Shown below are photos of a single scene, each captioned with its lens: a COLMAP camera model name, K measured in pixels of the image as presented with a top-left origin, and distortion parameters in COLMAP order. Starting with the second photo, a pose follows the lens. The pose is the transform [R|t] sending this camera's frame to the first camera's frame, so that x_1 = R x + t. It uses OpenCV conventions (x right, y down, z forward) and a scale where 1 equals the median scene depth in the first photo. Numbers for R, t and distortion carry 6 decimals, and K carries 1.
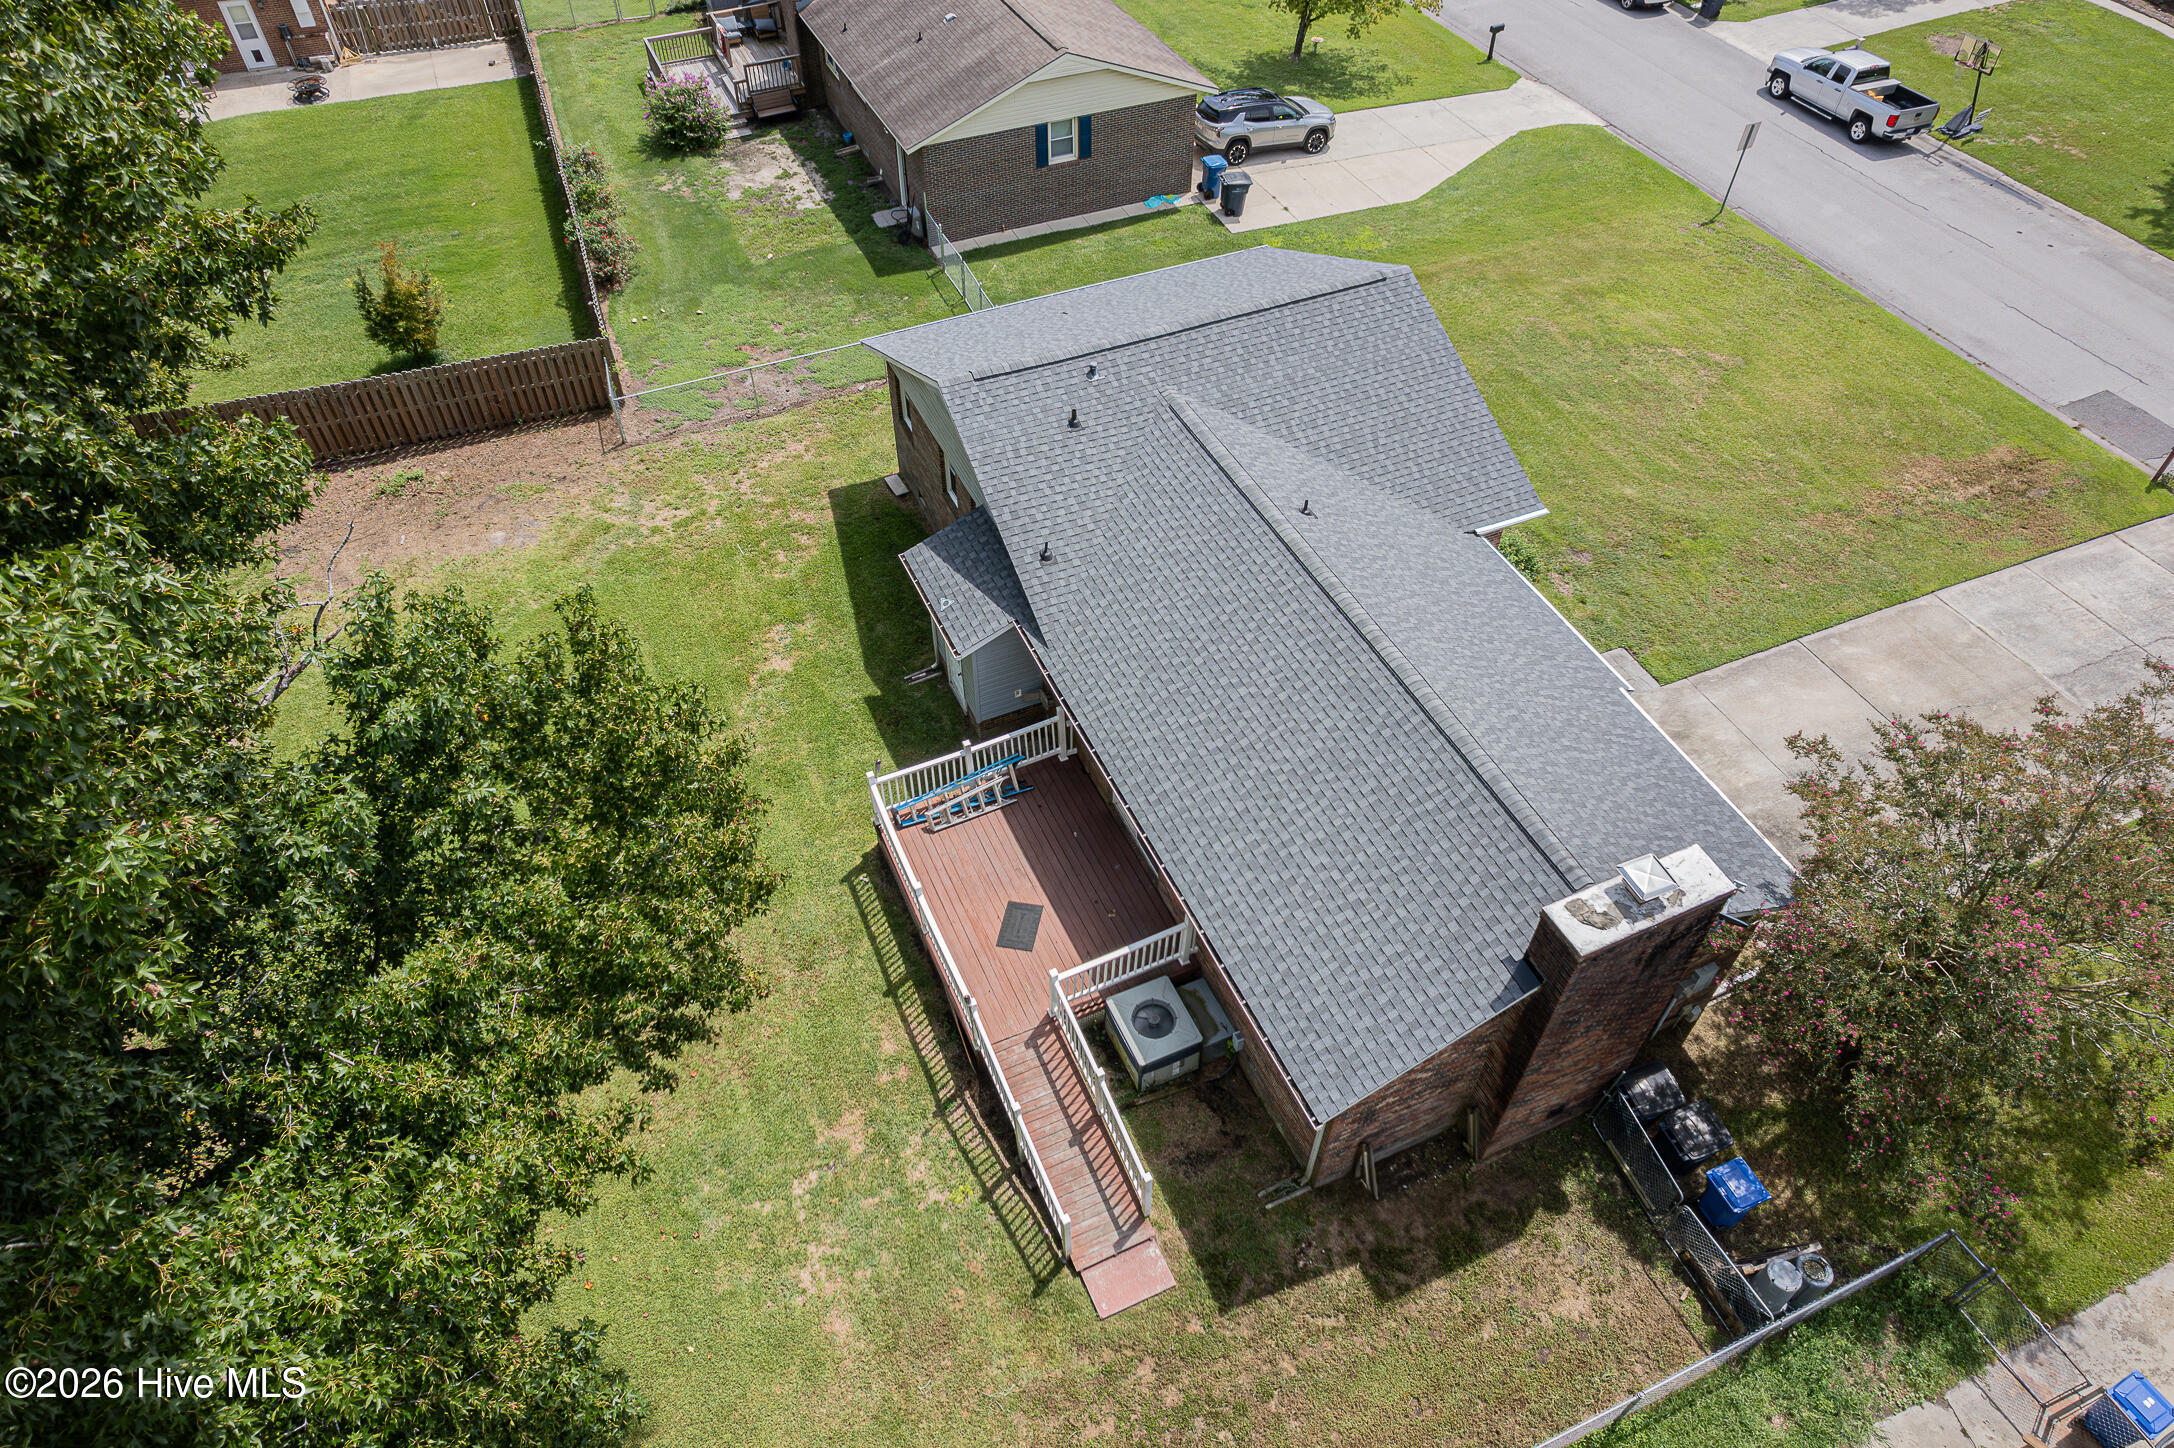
lens RADIAL K [[1385.3, 0, 1089.7], [0, 1385.3, 734.4], [0, 0, 1]] dist [-0.074122, 0.080242]
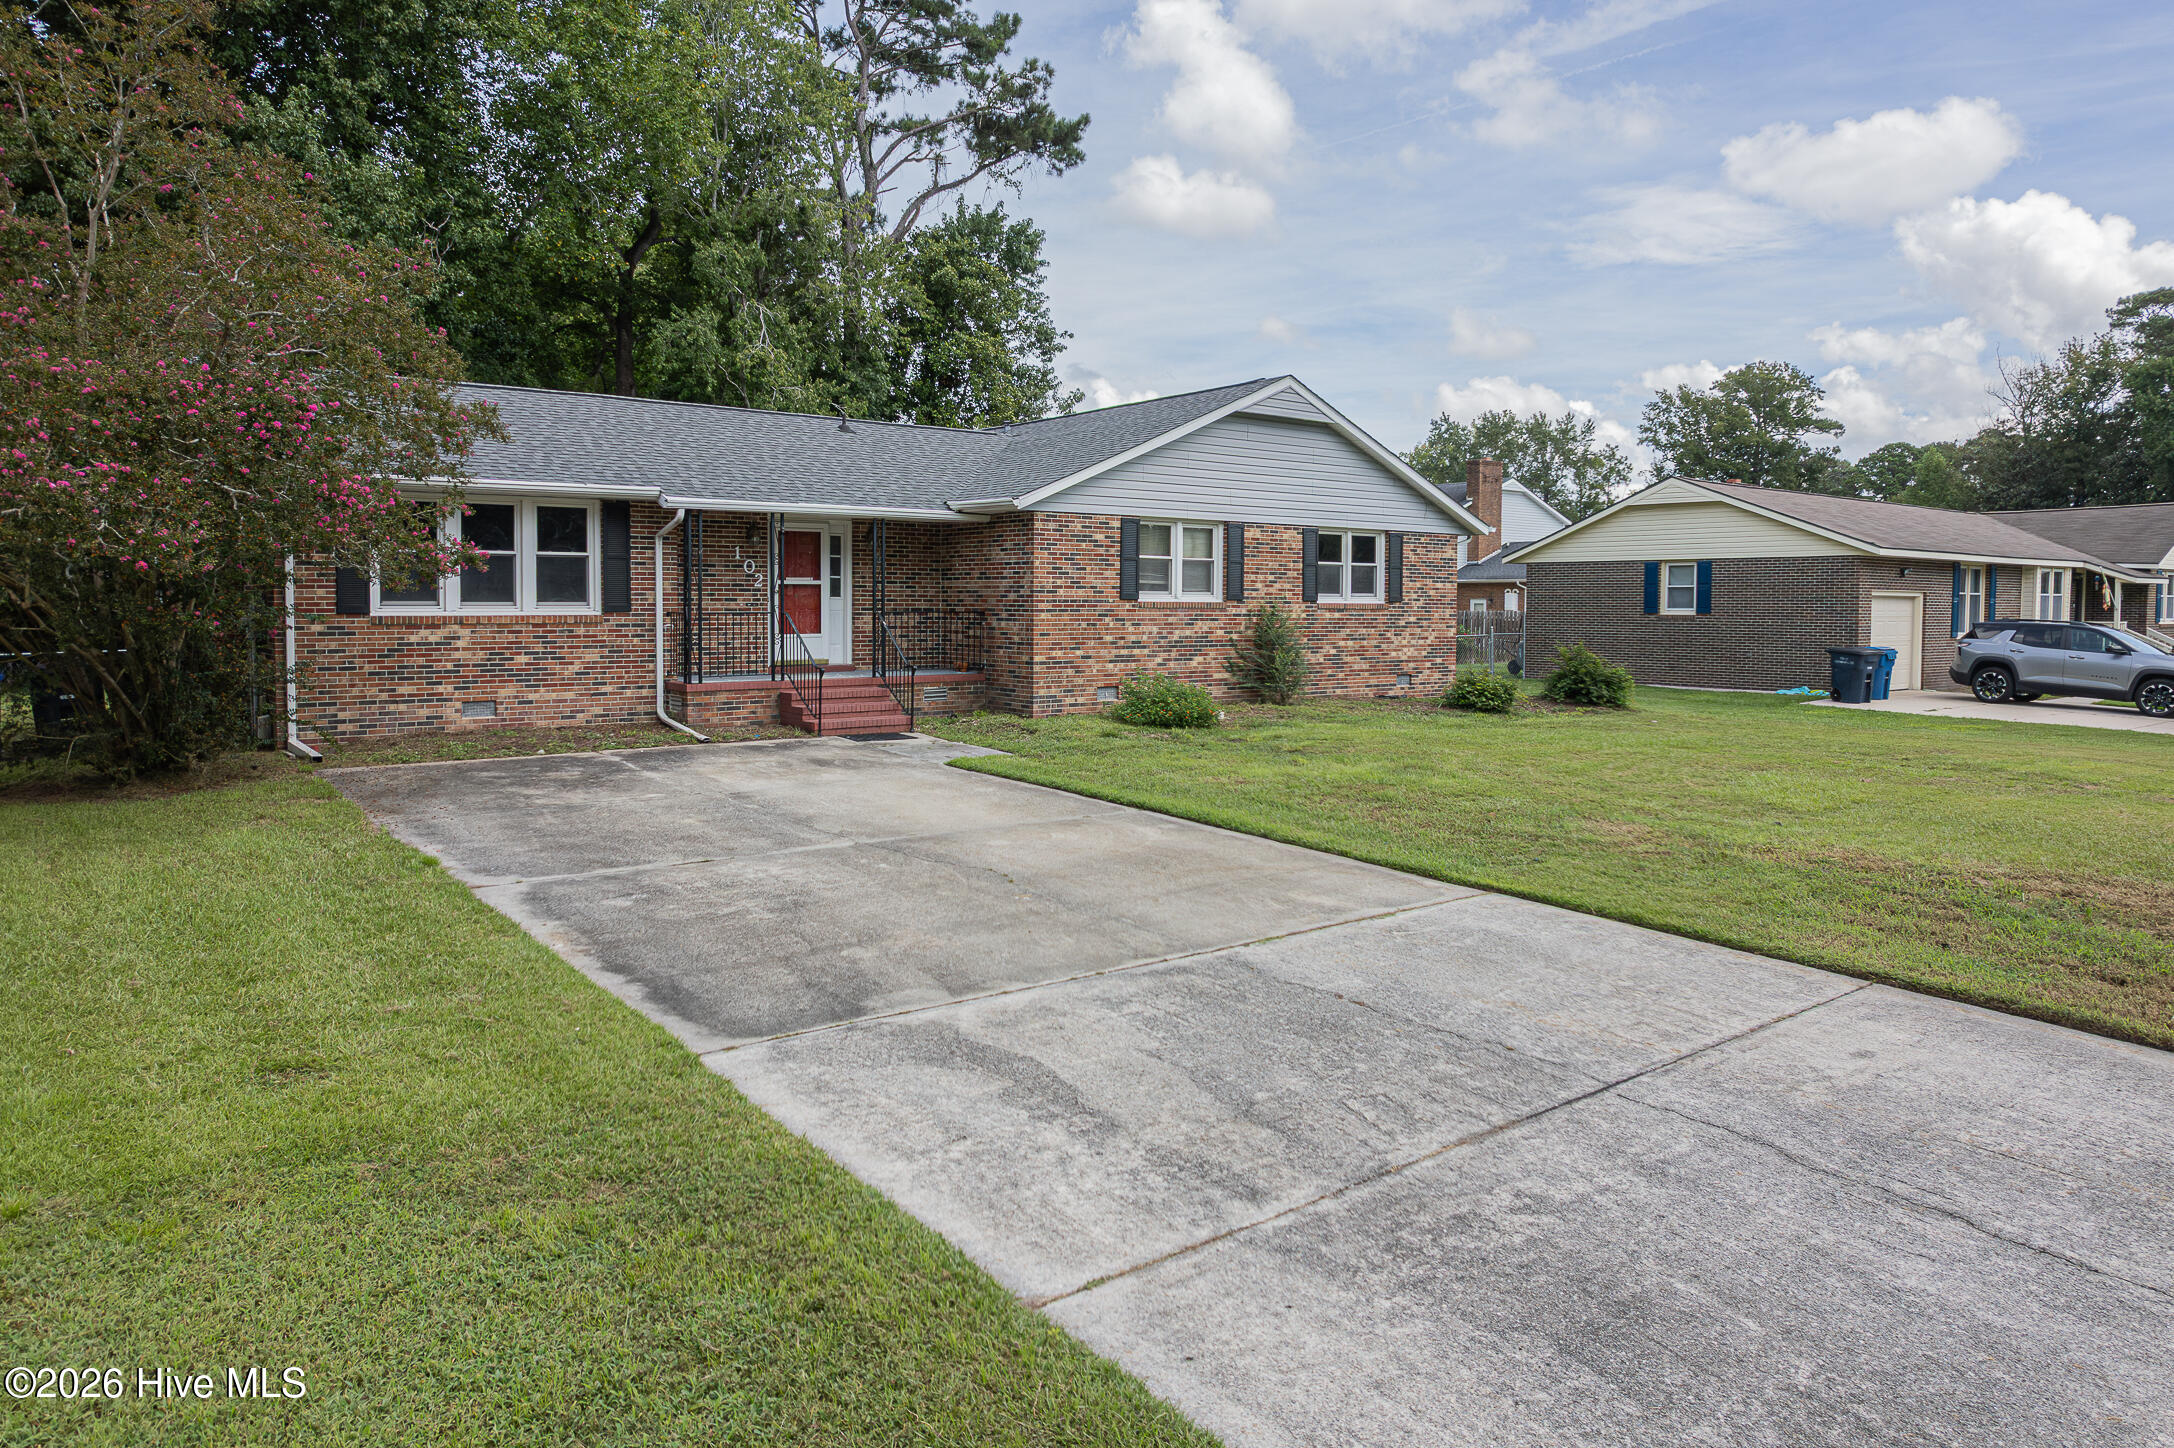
lens RADIAL K [[1412.1, 0, 1087.7], [0, 1412.1, 670.1], [0, 0, 1]] dist [-0.075481, 0.084010]
pose [[0.243345, 0.042724, -0.968998, 1.163515], [-0.720025, 0.677330, -0.150956, -0.019048], [0.649882, 0.734438, 0.195587, 1.031999]]
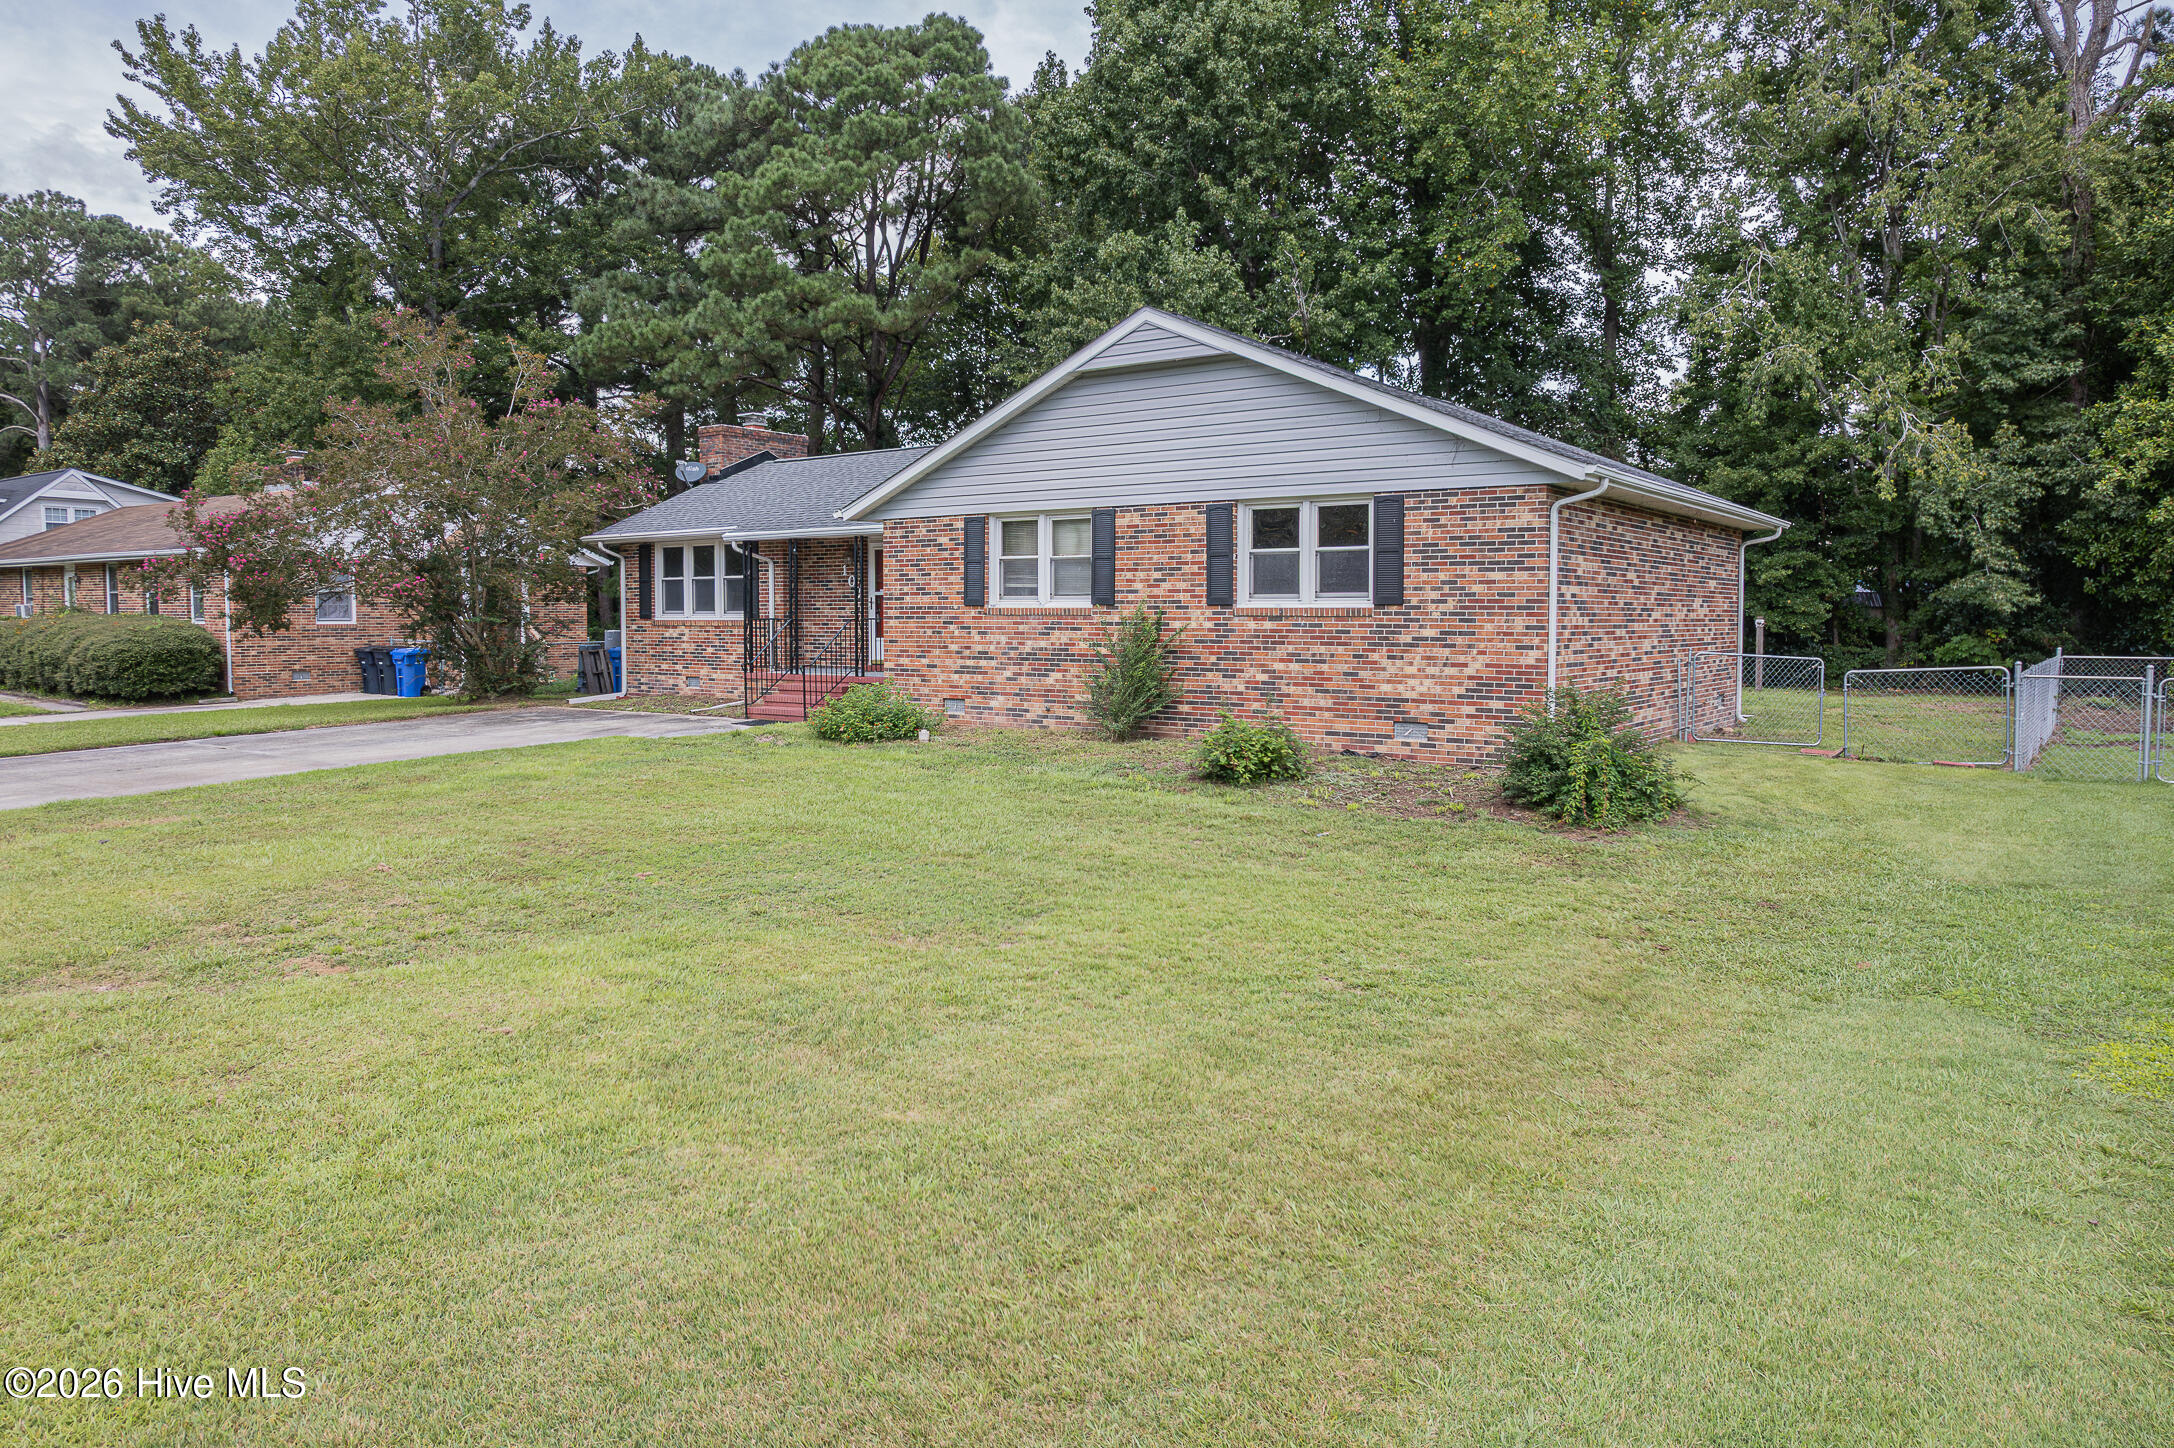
lens RADIAL K [[1425.4, 0, 1083.6], [0, 1425.4, 678.8], [0, 0, 1]] dist [-0.048275, 0.000187]
pose [[-0.877922, 0.017916, -0.478468, 0.647359], [-0.356983, 0.641465, 0.679033, -0.754585], [0.319086, 0.766943, -0.556761, 1.699275]]
